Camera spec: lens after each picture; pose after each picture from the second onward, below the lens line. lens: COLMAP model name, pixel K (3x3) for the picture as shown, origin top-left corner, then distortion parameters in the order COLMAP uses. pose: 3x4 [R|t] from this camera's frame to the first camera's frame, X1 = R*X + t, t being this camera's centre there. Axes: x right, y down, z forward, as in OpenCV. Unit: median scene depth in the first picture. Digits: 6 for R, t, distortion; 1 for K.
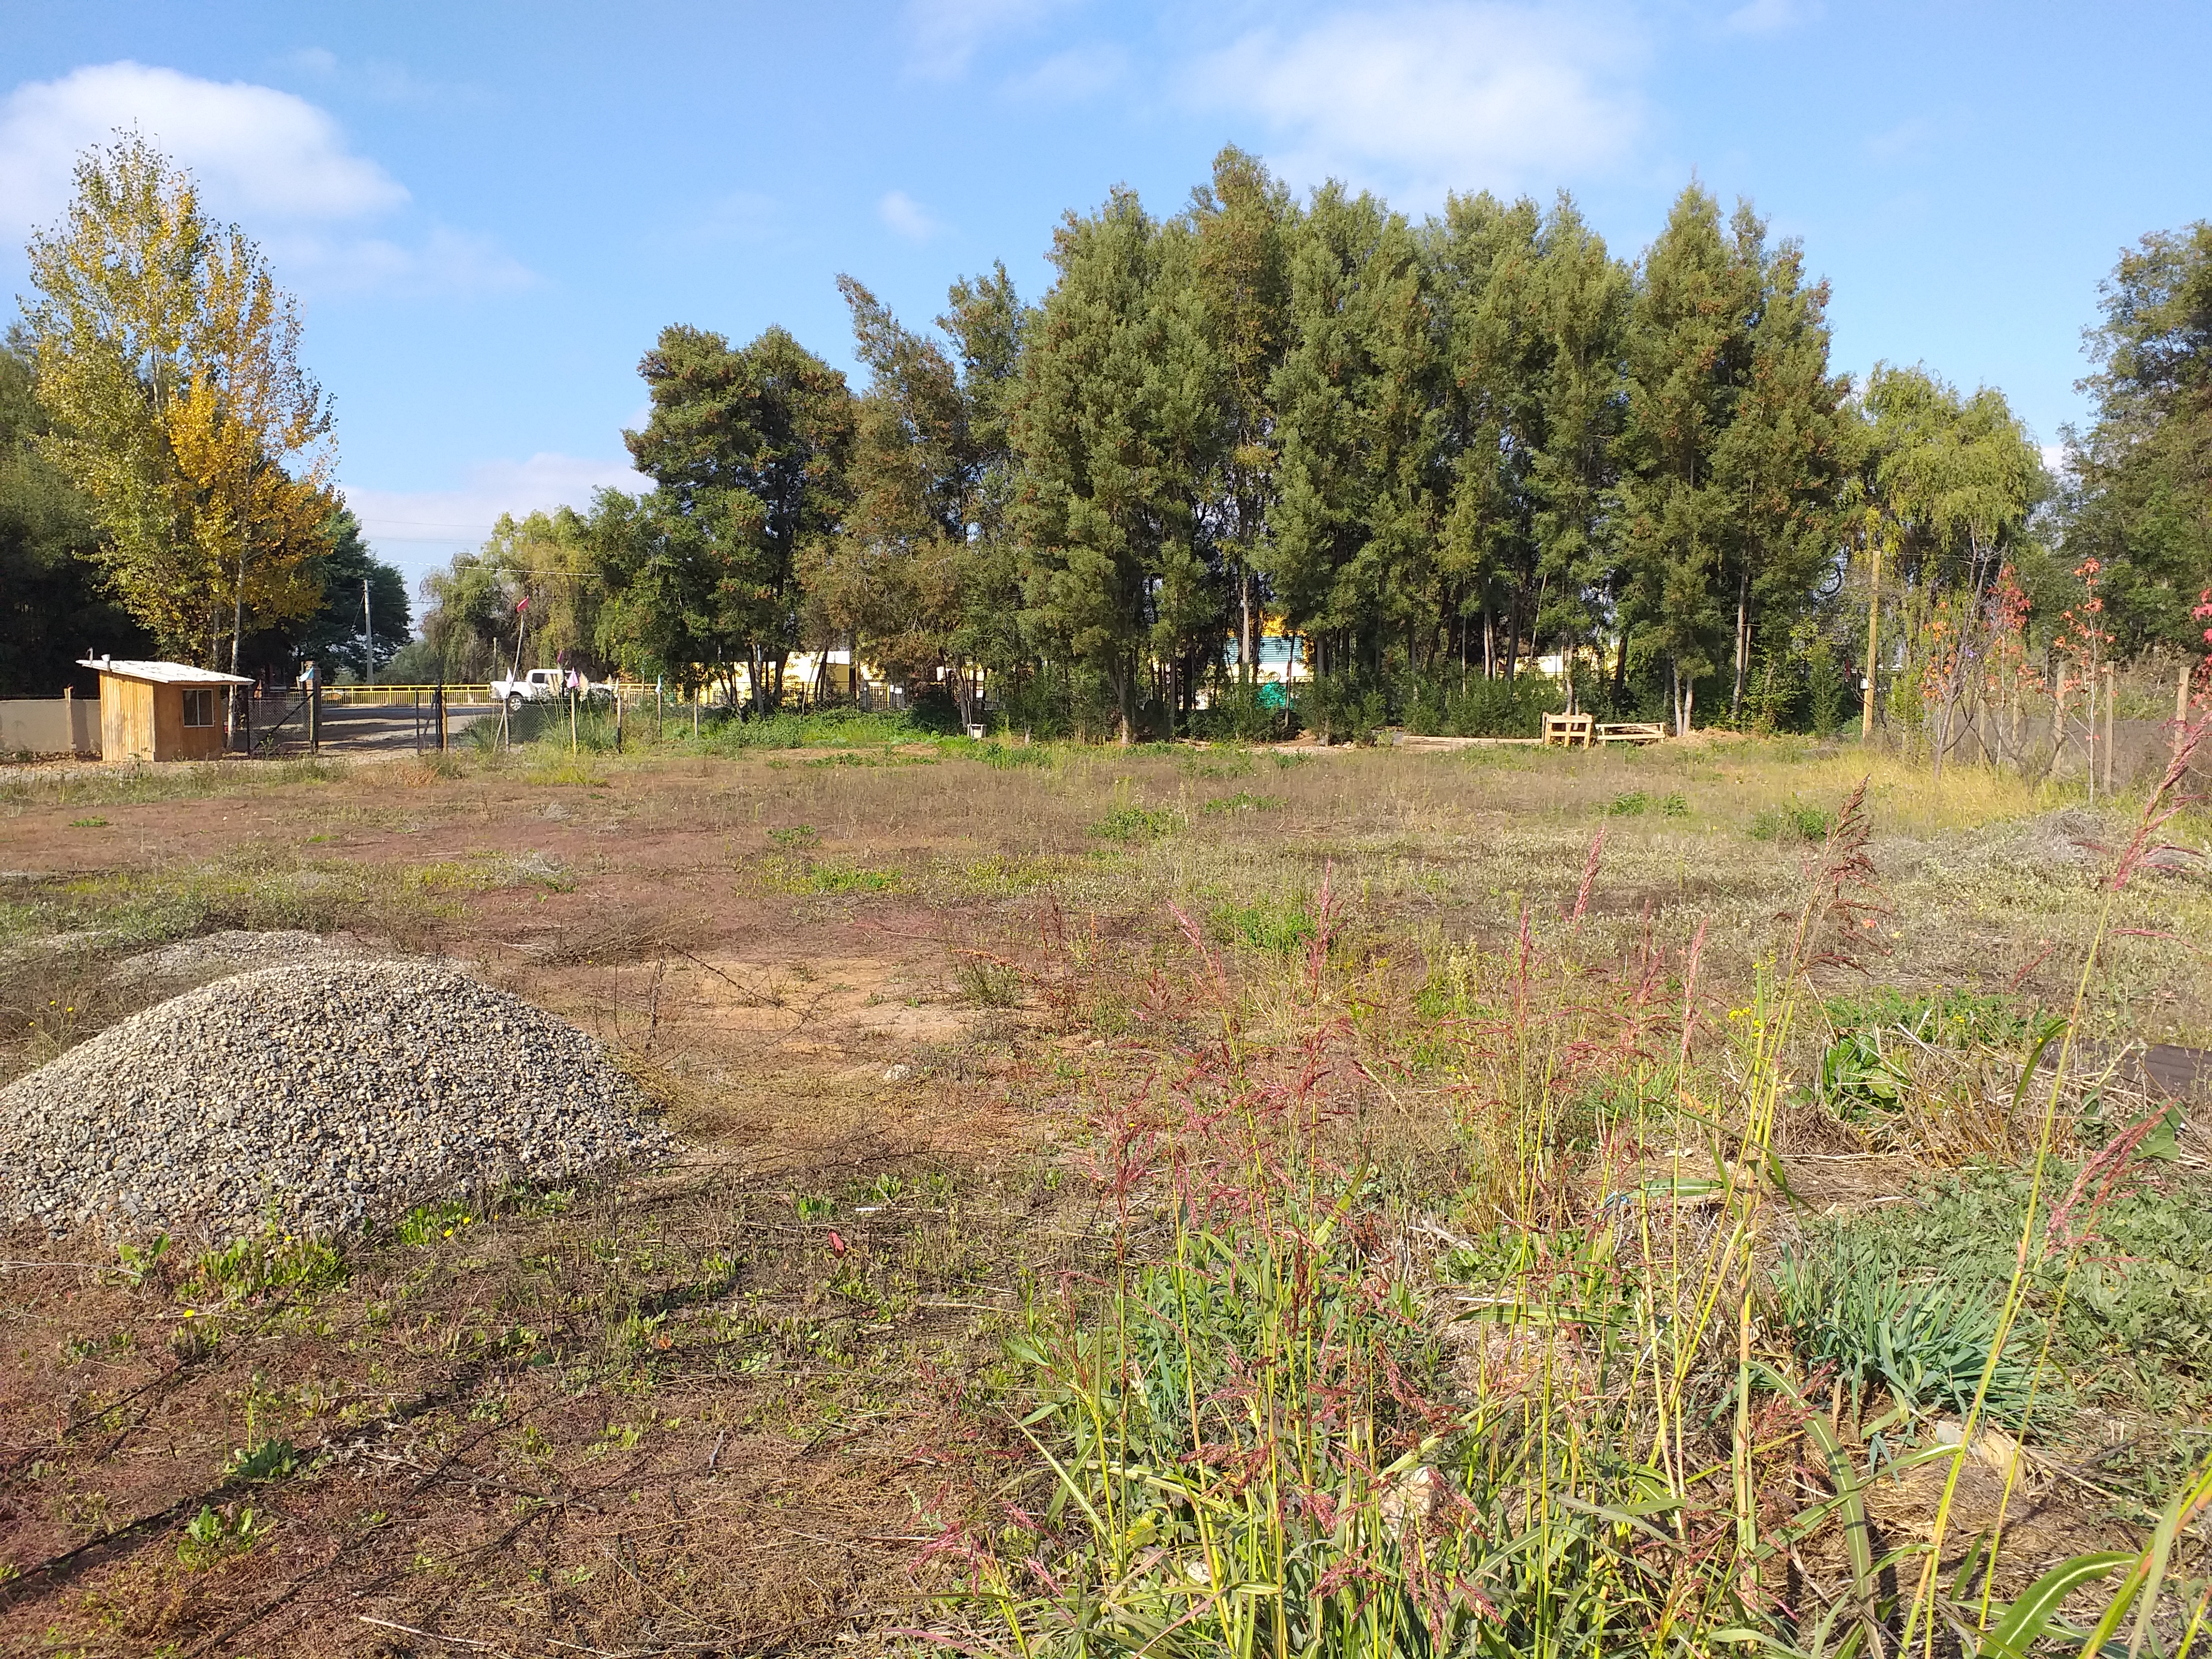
lens RADIAL K [[1753.2, 0, 1106.0], [0, 1753.2, 829.5], [0, 0, 1]] dist [-0.003277, -0.035453]
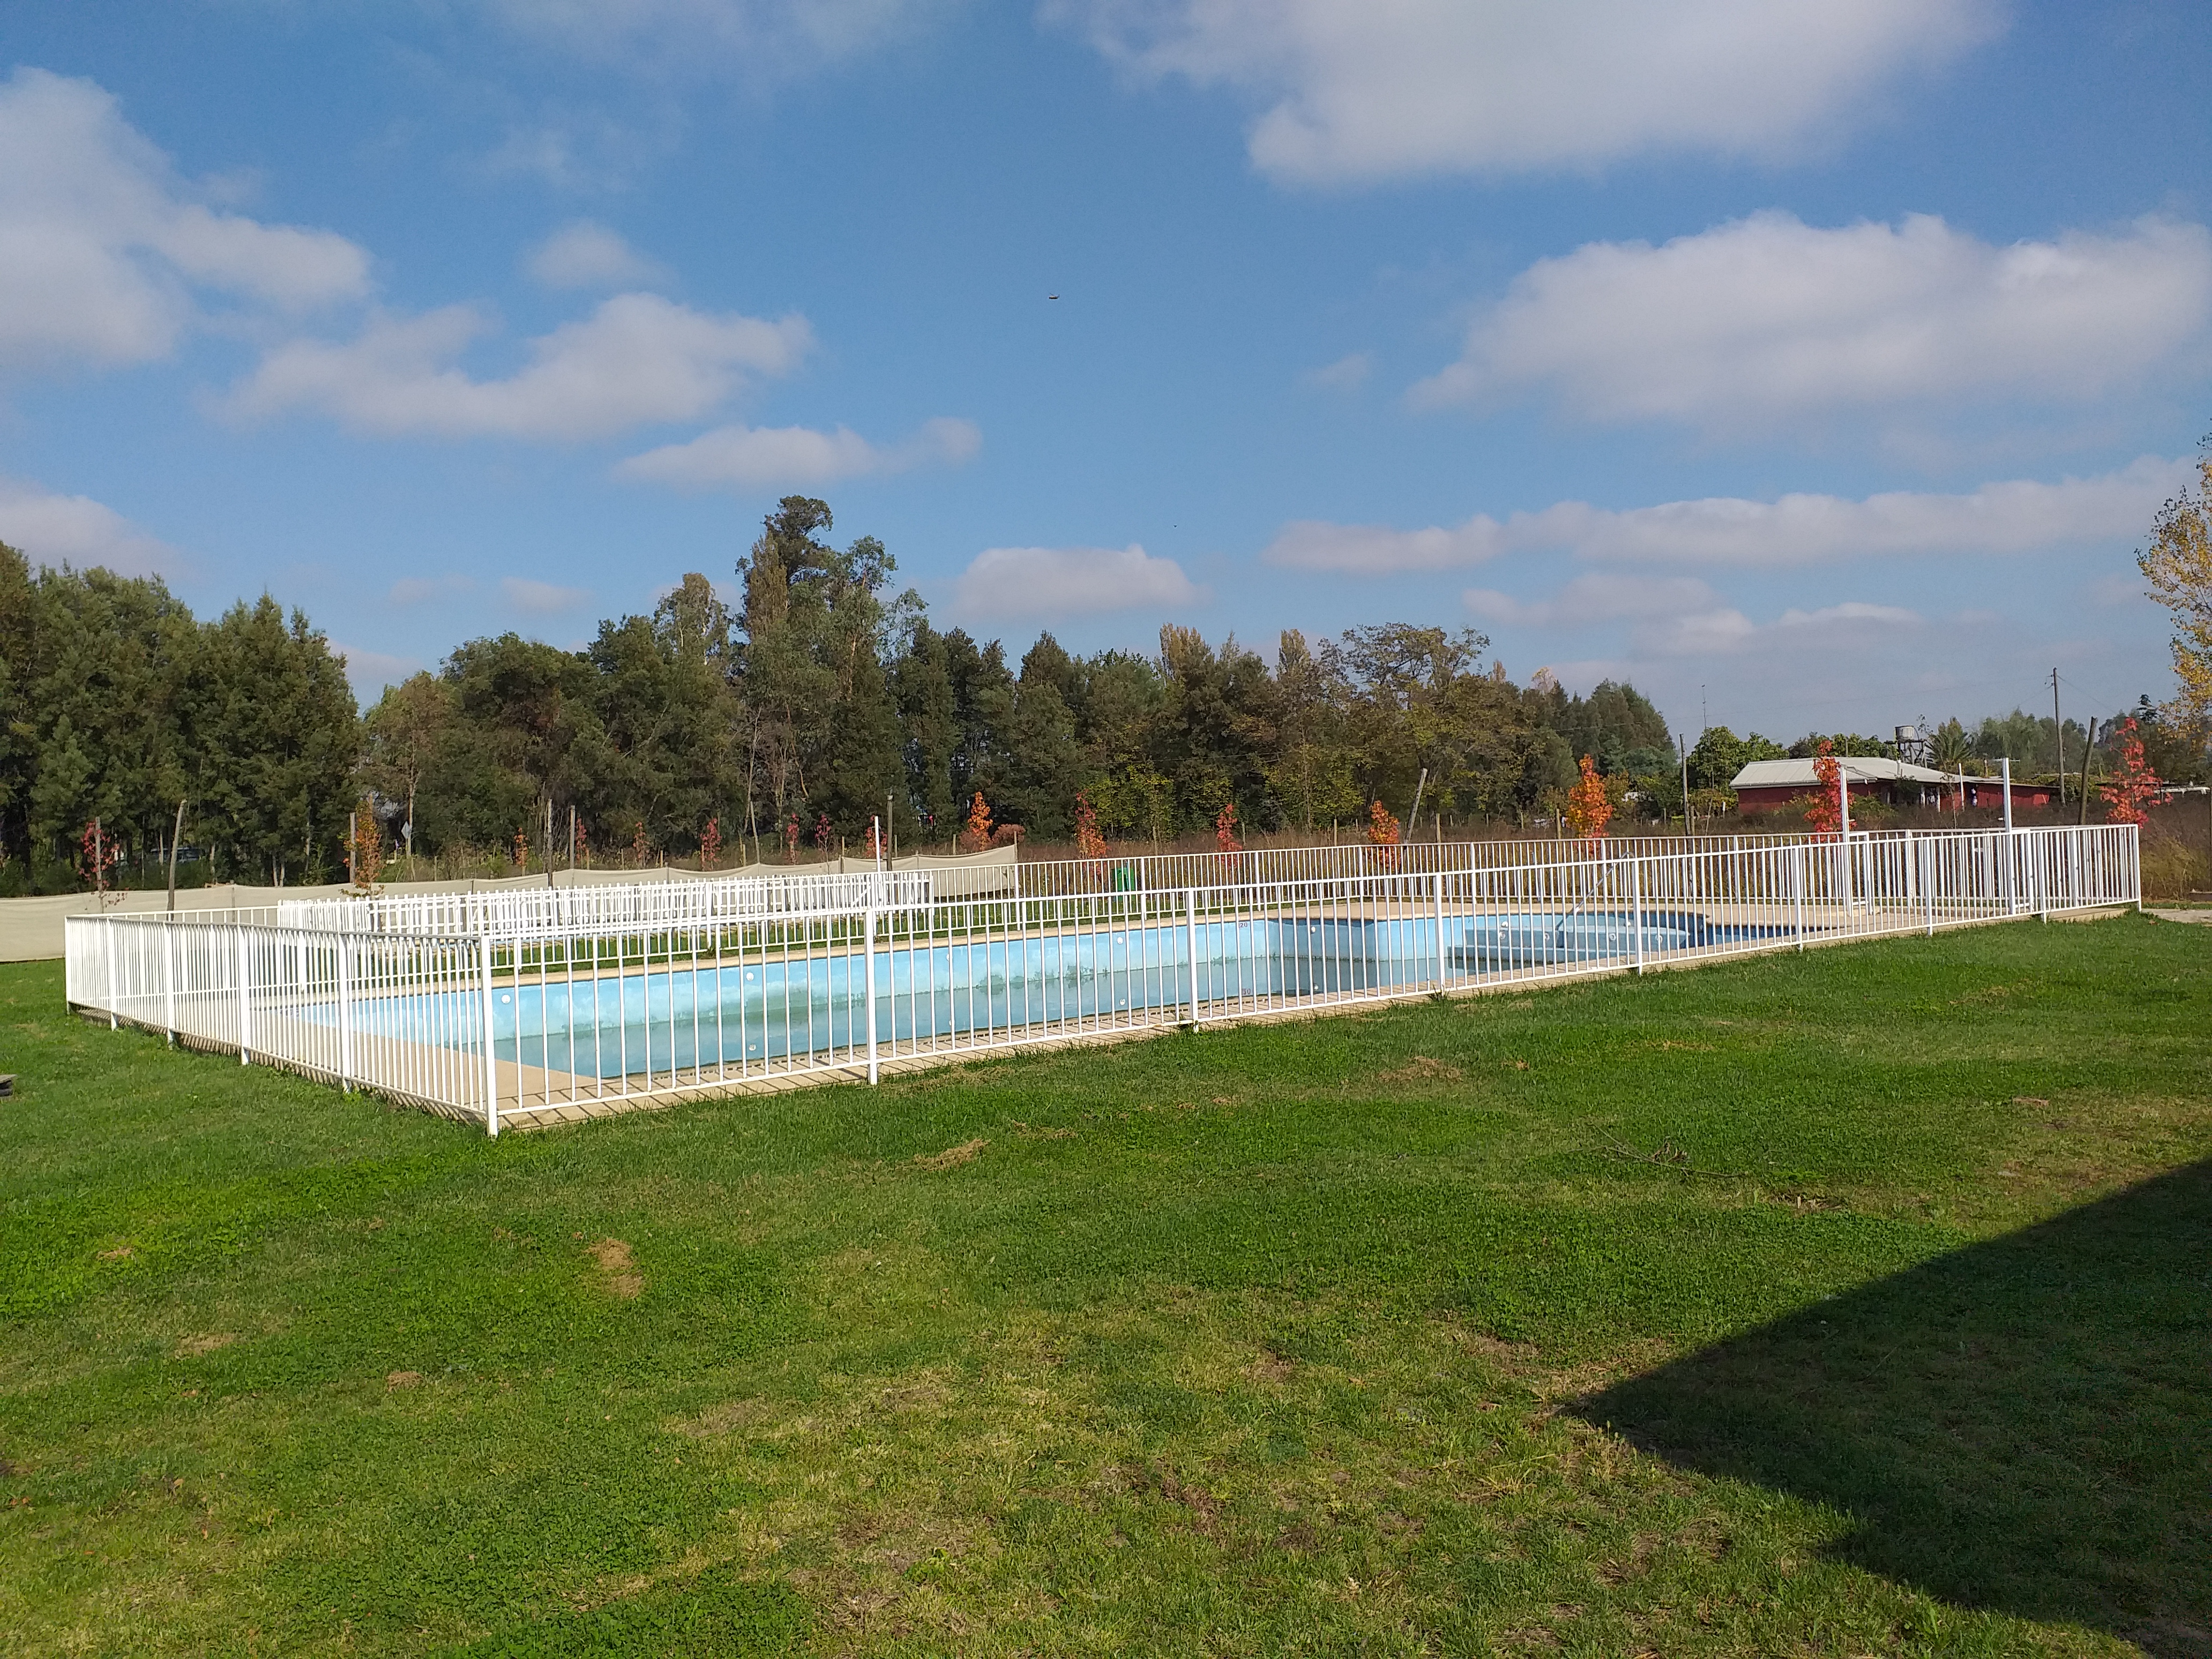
lens RADIAL K [[1723.3, 0, 1109.6], [0, 1723.3, 828.8], [0, 0, 1]] dist [0.154524, -0.273263]
pose [[0.478741, -0.007866, 0.877921, -0.870161], [0.110525, 0.992545, -0.051377, 0.068171], [-0.870972, 0.121629, 0.476041, -0.624255]]
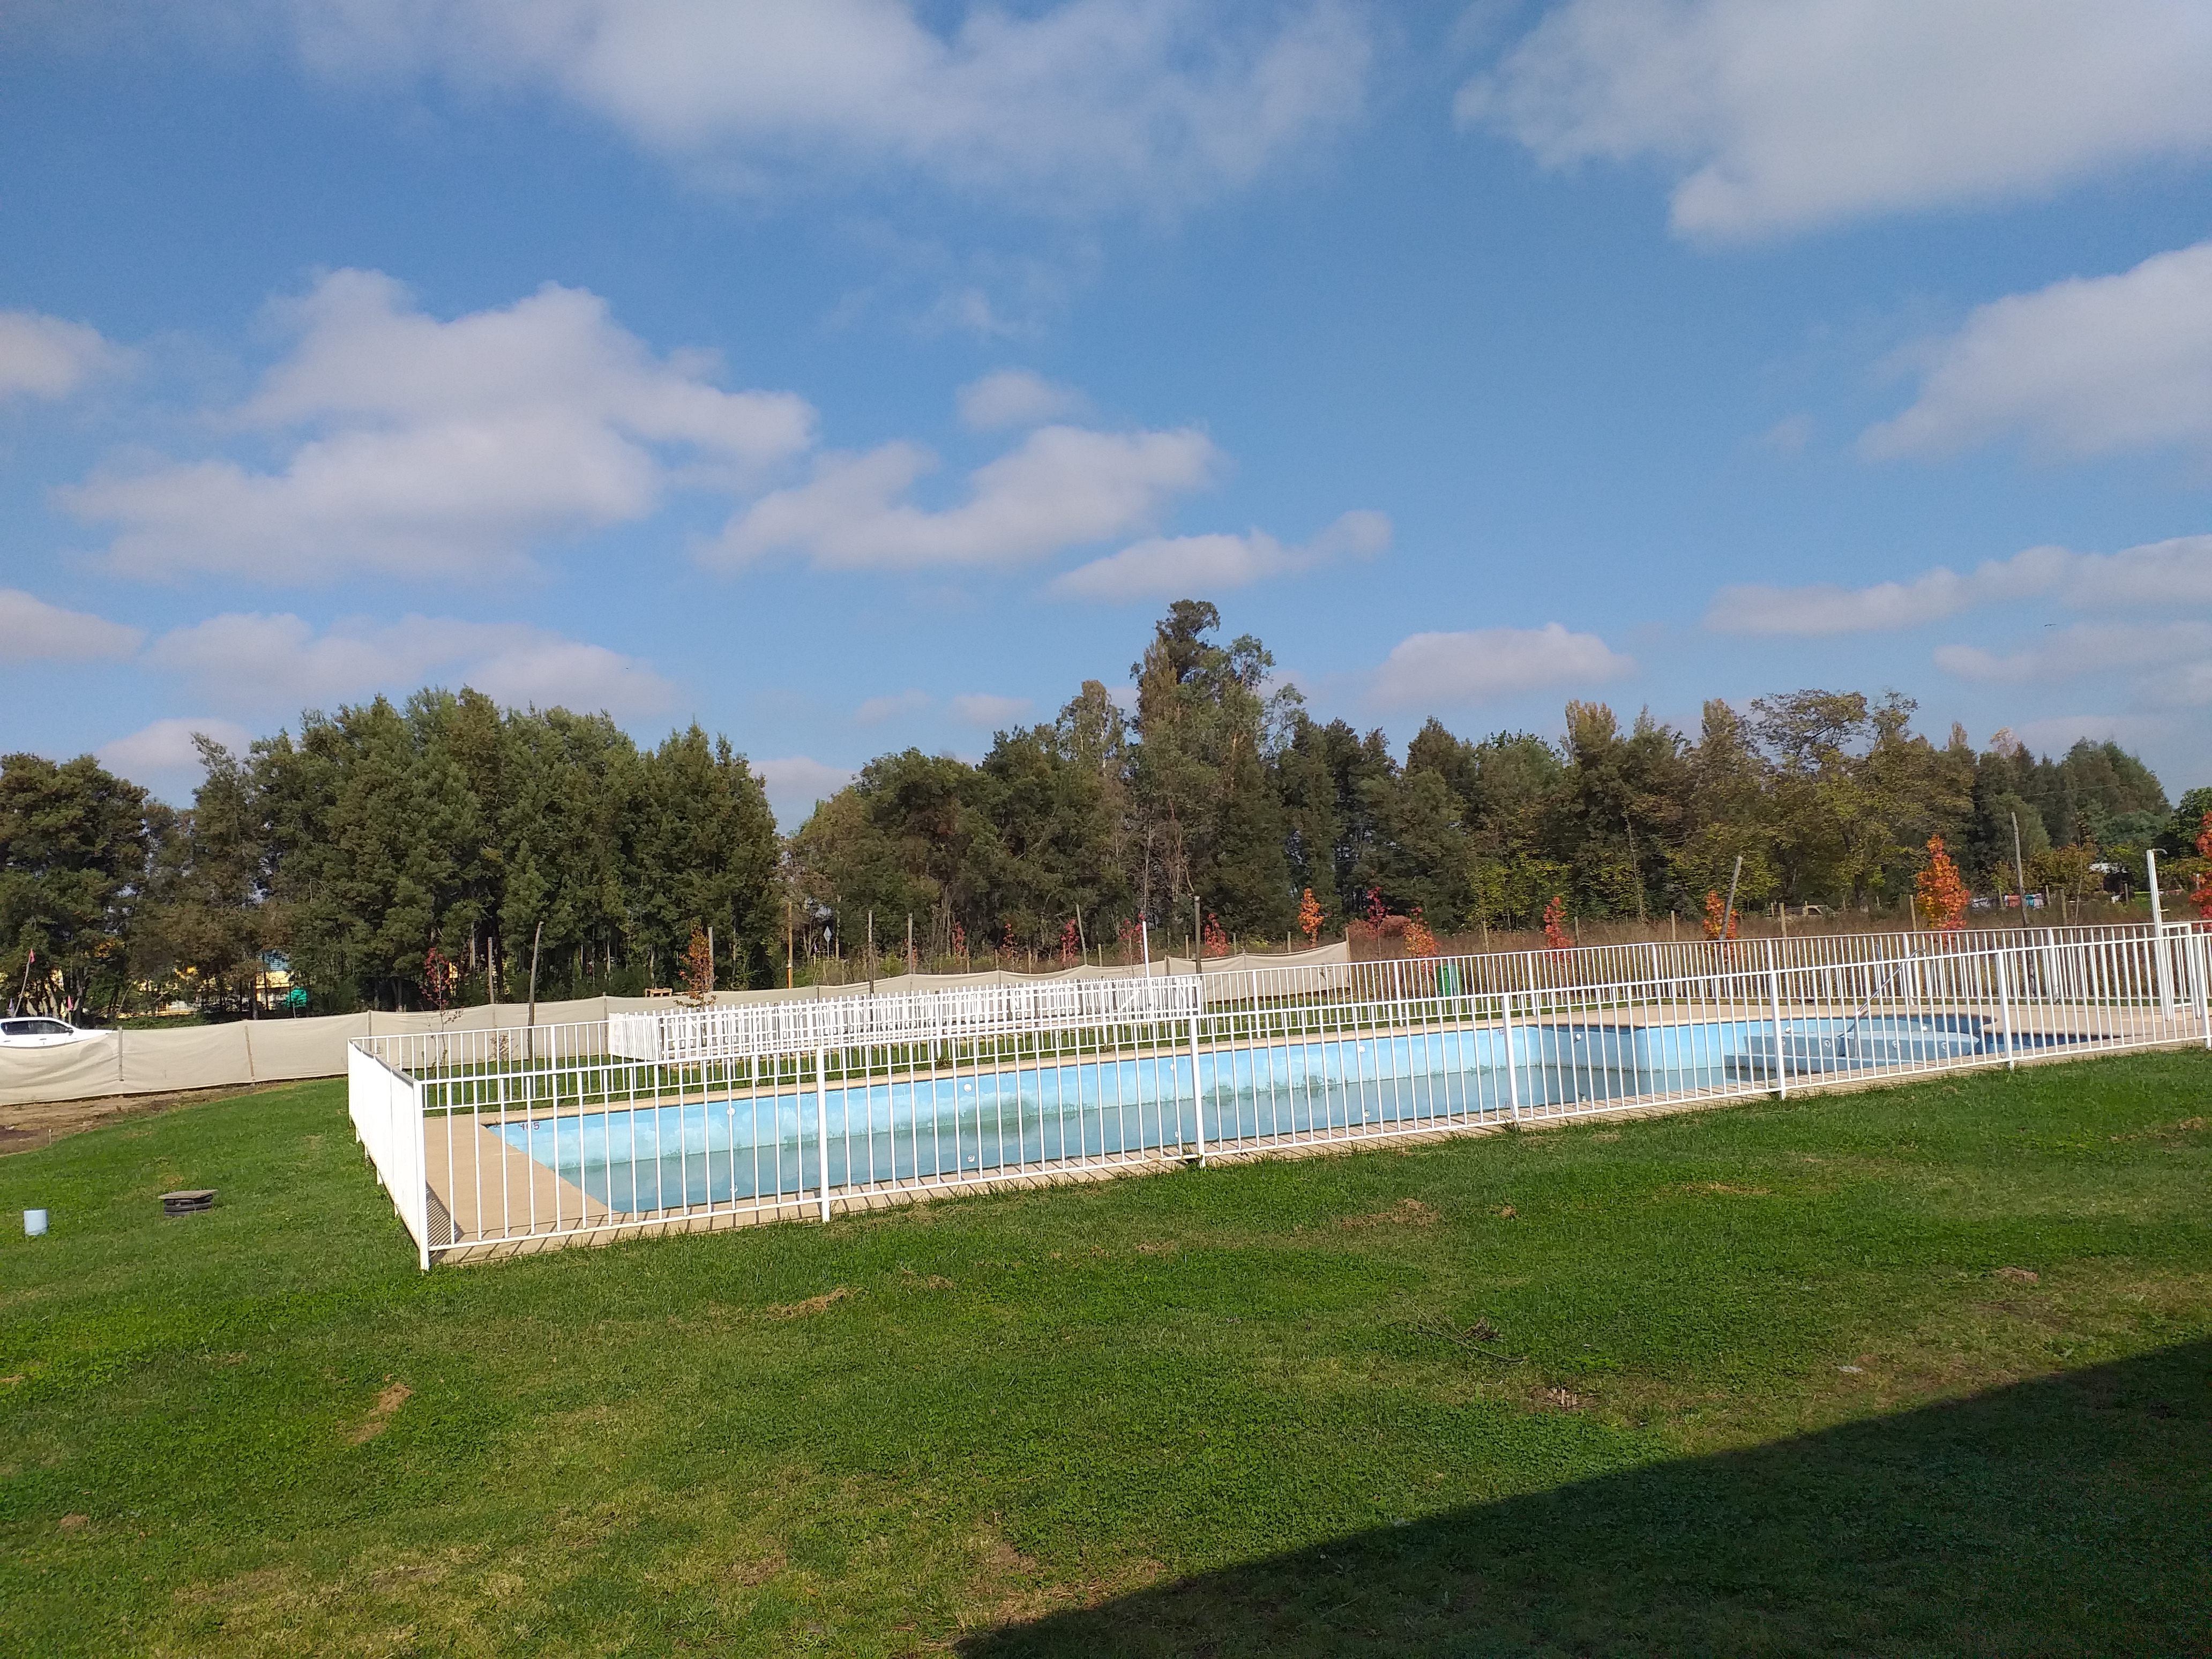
lens RADIAL K [[1723.3, 0, 1109.6], [0, 1723.3, 828.8], [0, 0, 1]] dist [0.154524, -0.273263]
pose [[0.675244, 0.017176, 0.737394, -0.829735], [0.117540, 0.984448, -0.130564, 0.069734], [-0.728168, 0.174836, 0.662724, -0.667813]]
